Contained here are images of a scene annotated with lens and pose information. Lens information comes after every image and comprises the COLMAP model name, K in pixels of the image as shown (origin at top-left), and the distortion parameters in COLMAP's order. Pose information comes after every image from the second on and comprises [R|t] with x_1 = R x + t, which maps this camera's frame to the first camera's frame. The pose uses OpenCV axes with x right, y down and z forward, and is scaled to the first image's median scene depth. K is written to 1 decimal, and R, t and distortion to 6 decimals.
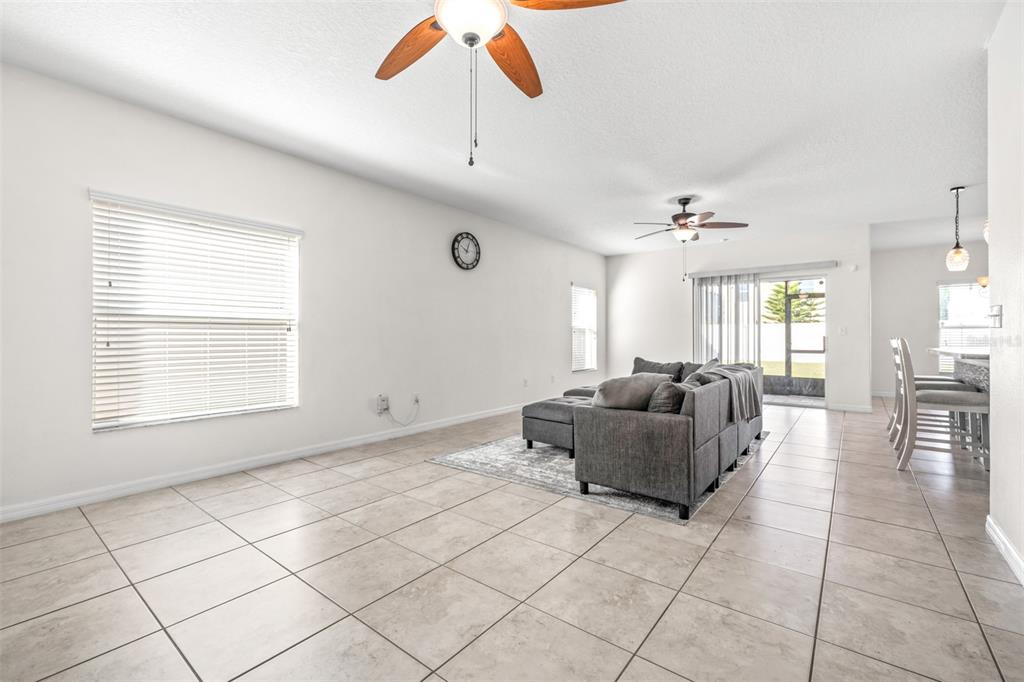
lens RADIAL K [[435.2, 0, 514.8], [0, 435.2, 338.6], [0, 0, 1]] dist [-0.002354, 0.000010]
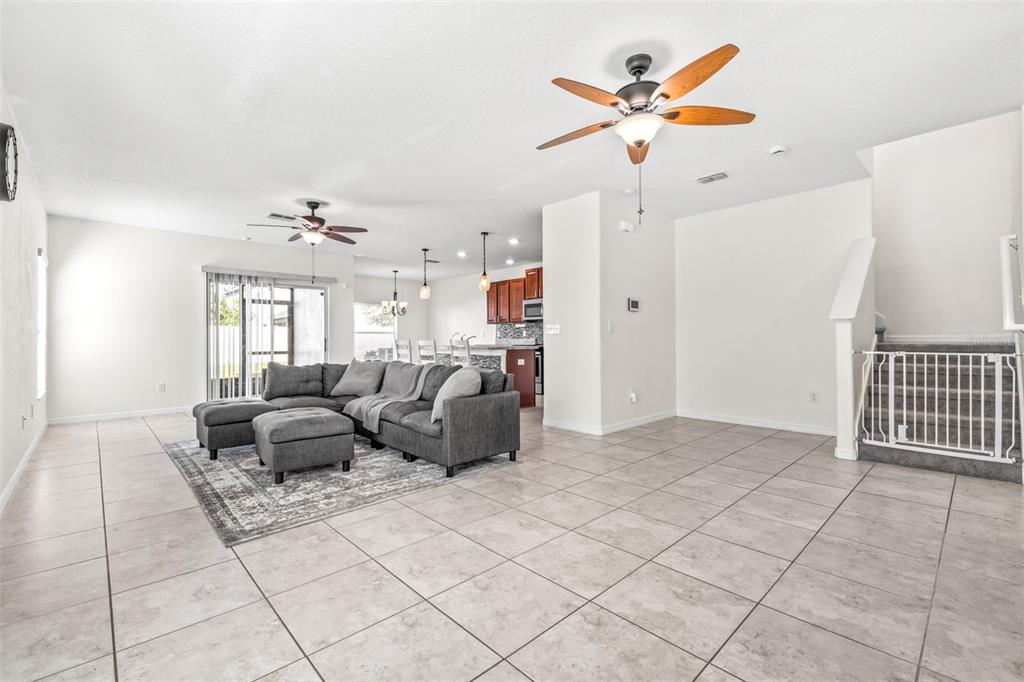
lens RADIAL K [[435.2, 0, 512.6], [0, 435.2, 338.2], [0, 0, 1]] dist [-0.002354, 0.000010]
pose [[0.158706, 0.002637, 0.987322, -0.842265], [0.006224, 0.999974, -0.003671, 0.002442], [-0.987306, 0.006728, 0.158686, 0.600489]]
